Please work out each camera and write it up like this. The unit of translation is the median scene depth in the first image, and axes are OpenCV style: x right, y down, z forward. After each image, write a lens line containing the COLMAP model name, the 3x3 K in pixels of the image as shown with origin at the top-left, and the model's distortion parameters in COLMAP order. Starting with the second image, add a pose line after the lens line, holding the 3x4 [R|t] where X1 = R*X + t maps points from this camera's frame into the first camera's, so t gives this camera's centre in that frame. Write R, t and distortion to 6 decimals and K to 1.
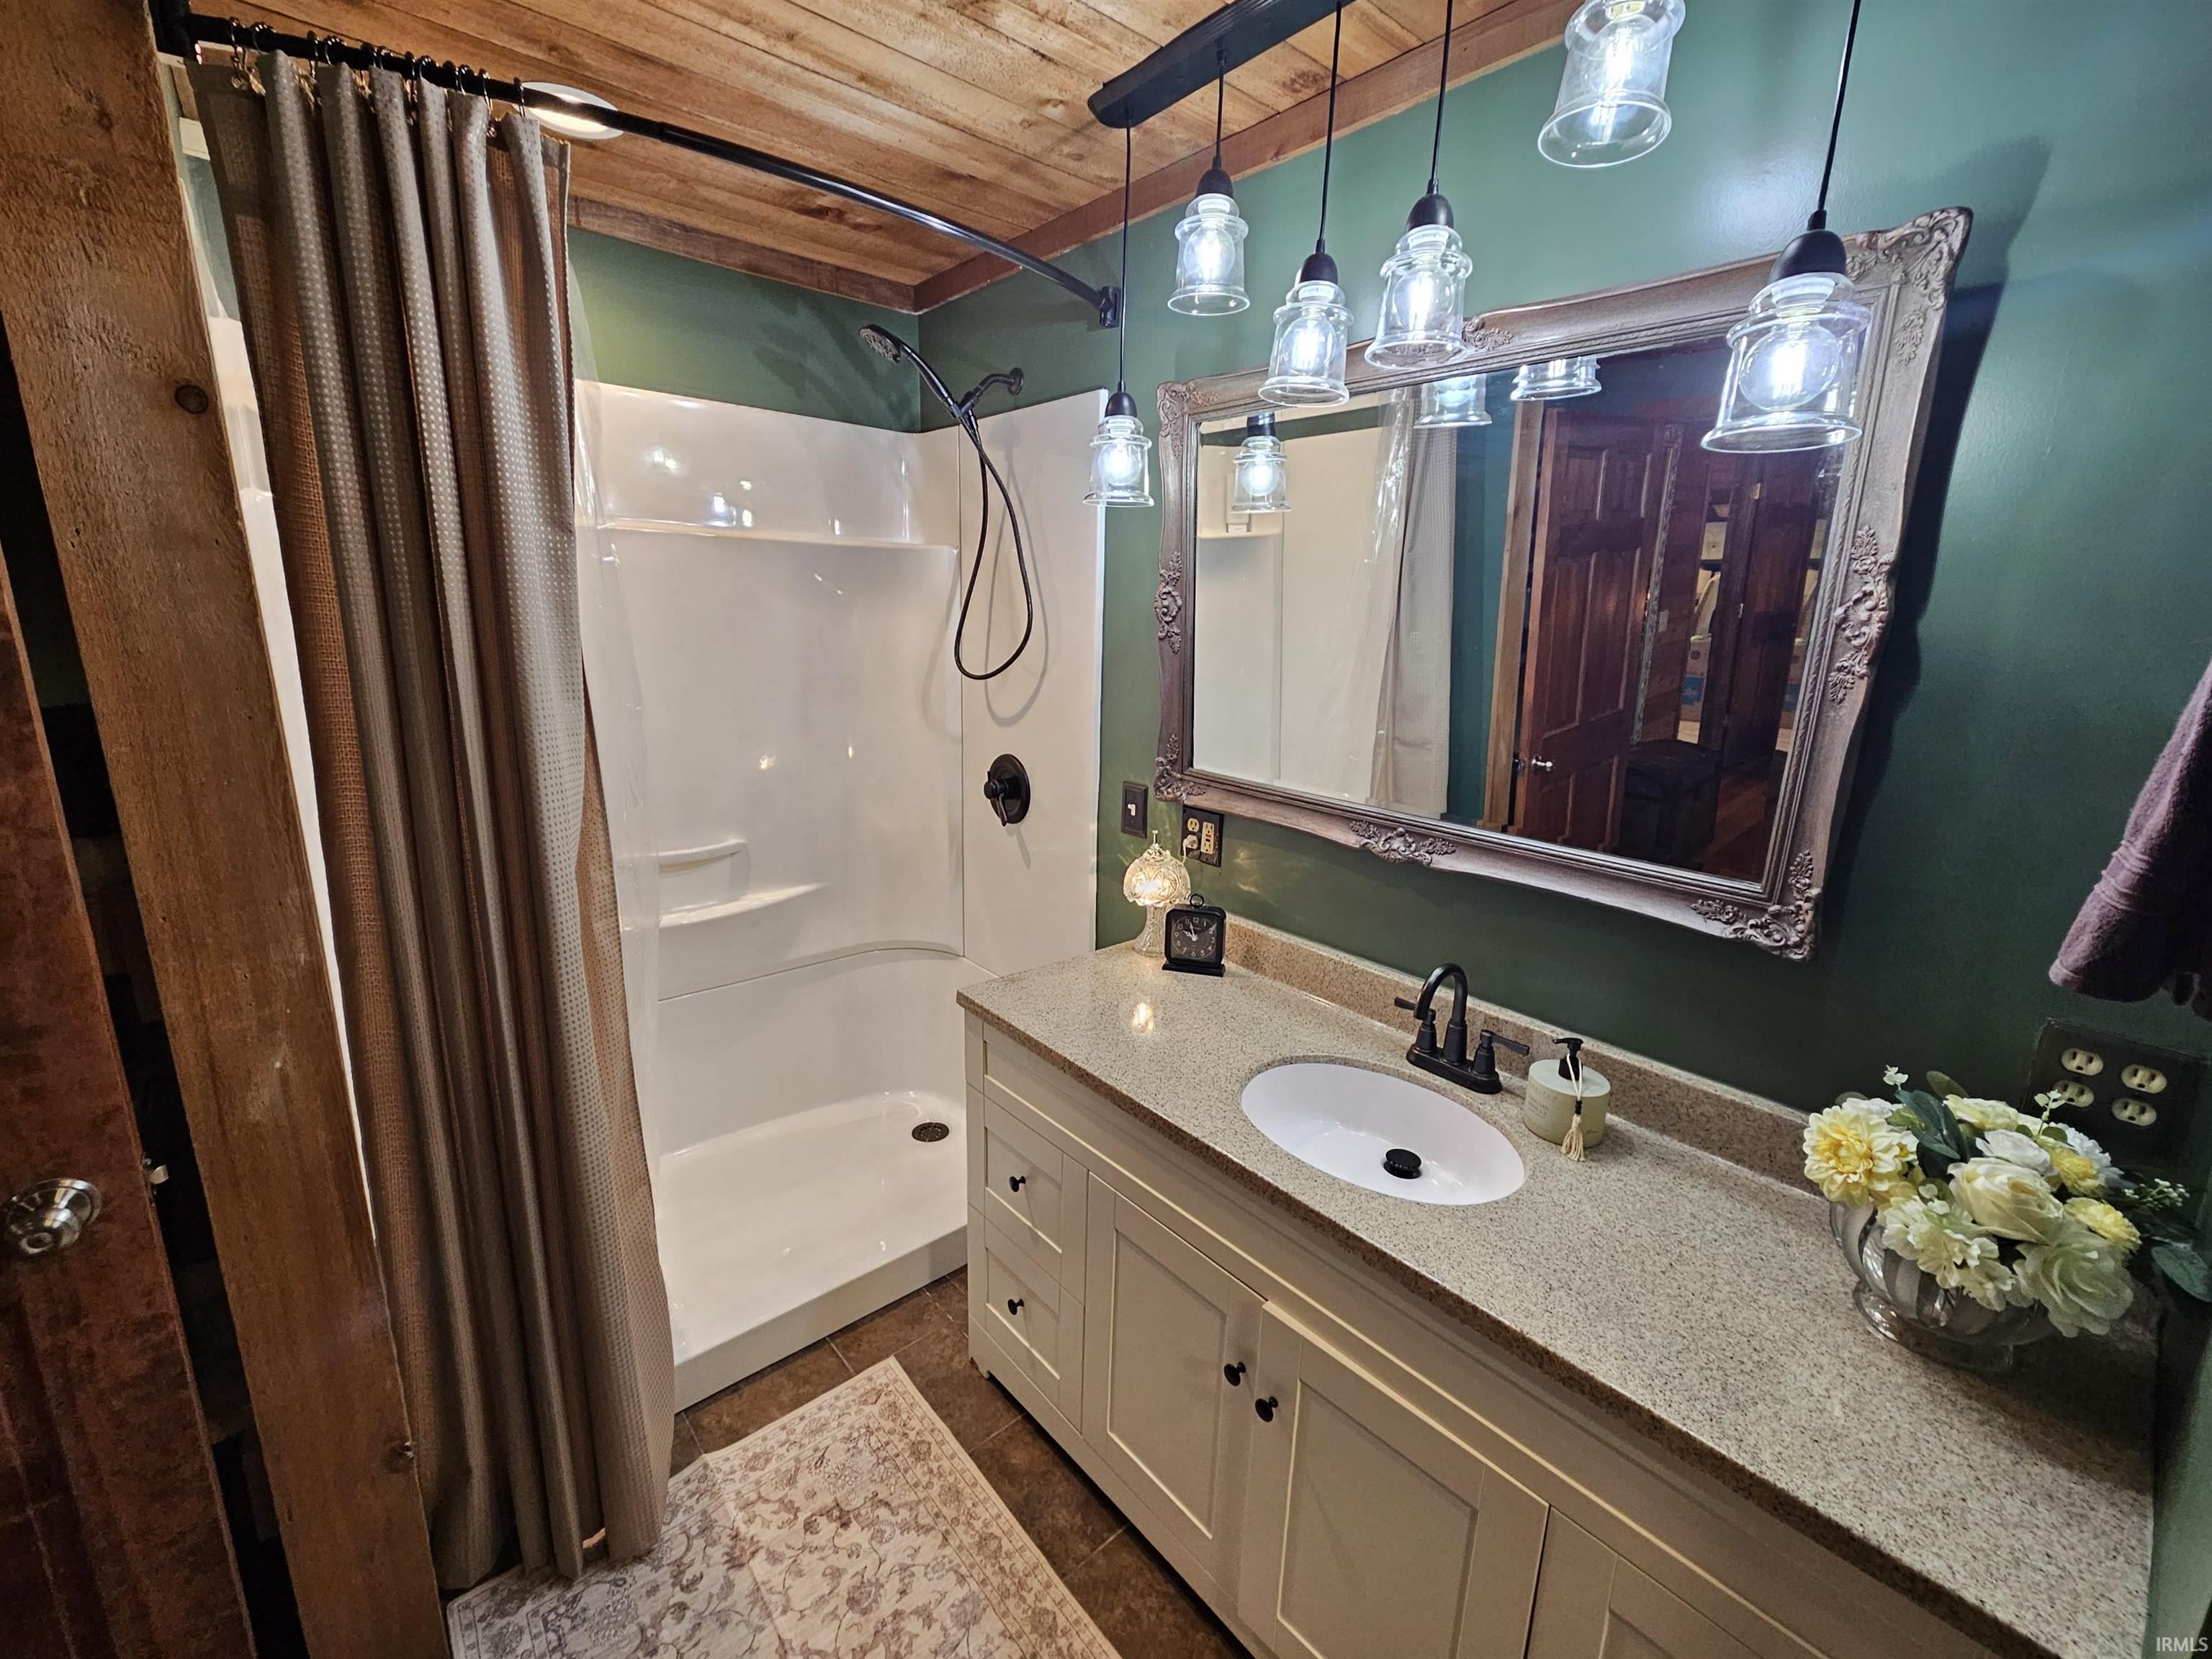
lens RADIAL K [[898.6, 0, 1090.4], [0, 898.6, 809.1], [0, 0, 1]] dist [0.013708, -0.009909]
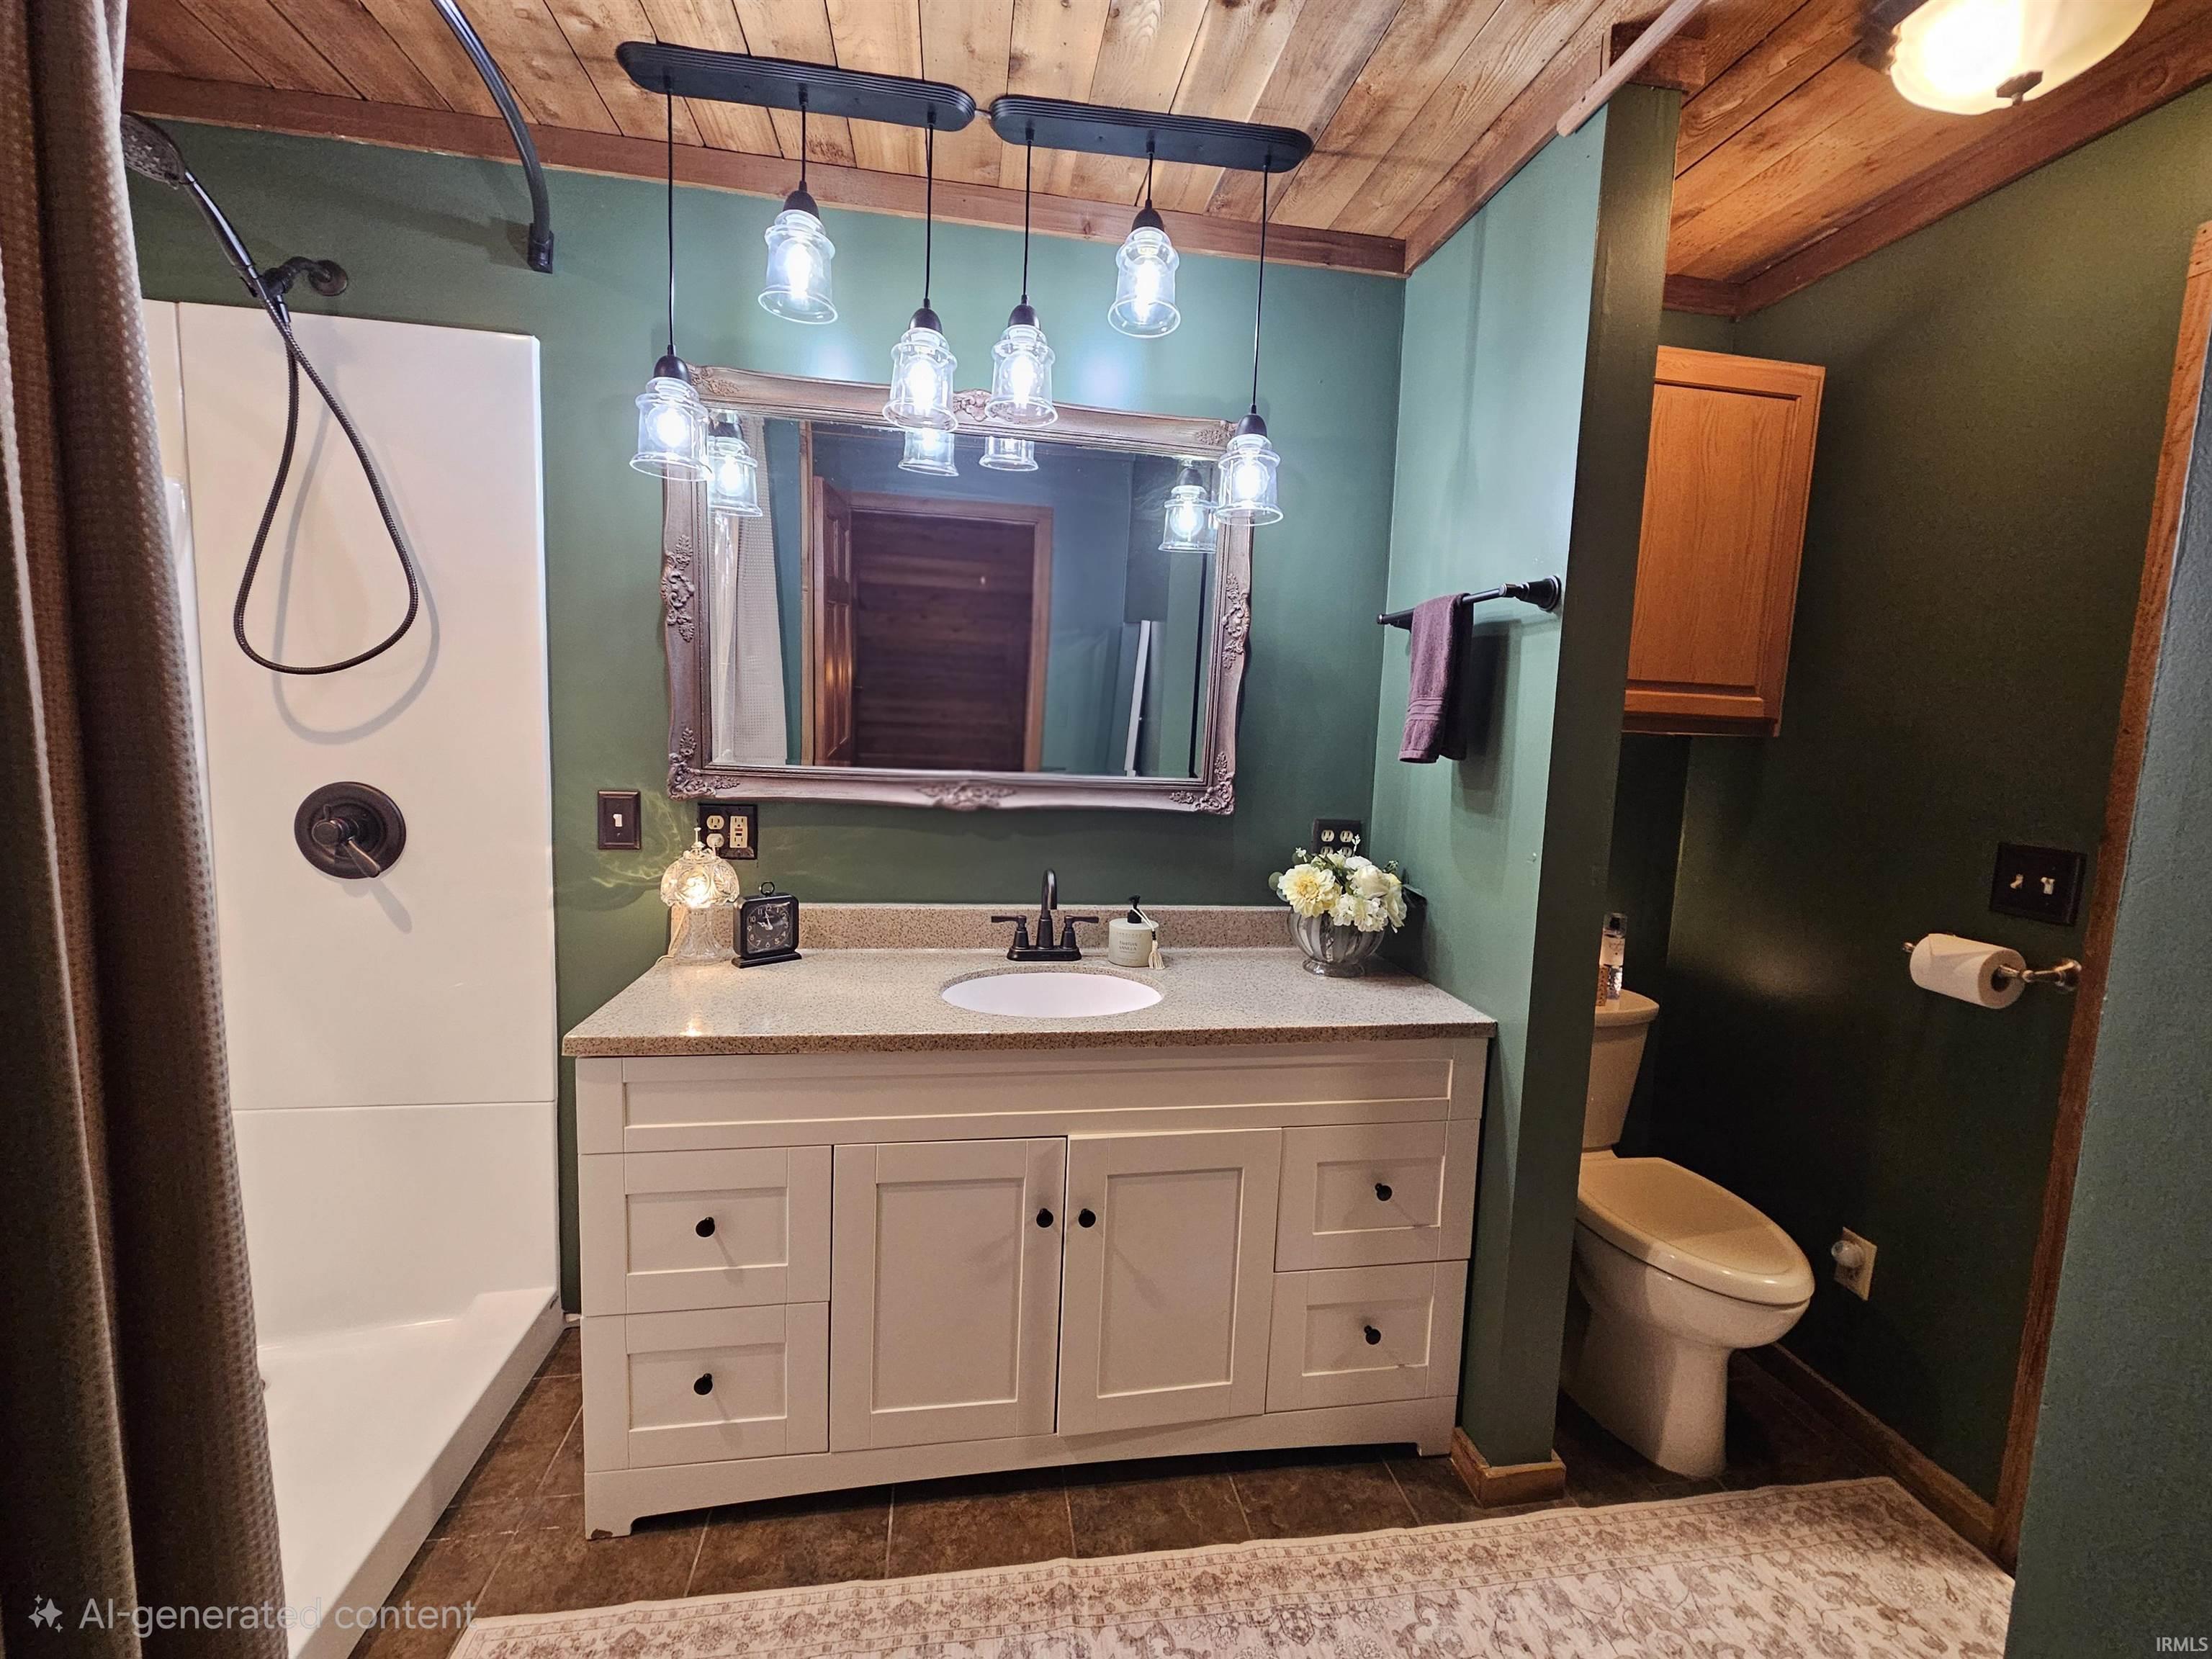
lens RADIAL K [[898.6, 0, 1090.4], [0, 898.6, 809.1], [0, 0, 1]] dist [0.013708, -0.009909]
pose [[0.534114, -0.081236, 0.841500, -0.631275], [0.153385, 0.988165, -0.001961, 0.088464], [-0.831381, 0.130121, 0.540253, 0.200250]]
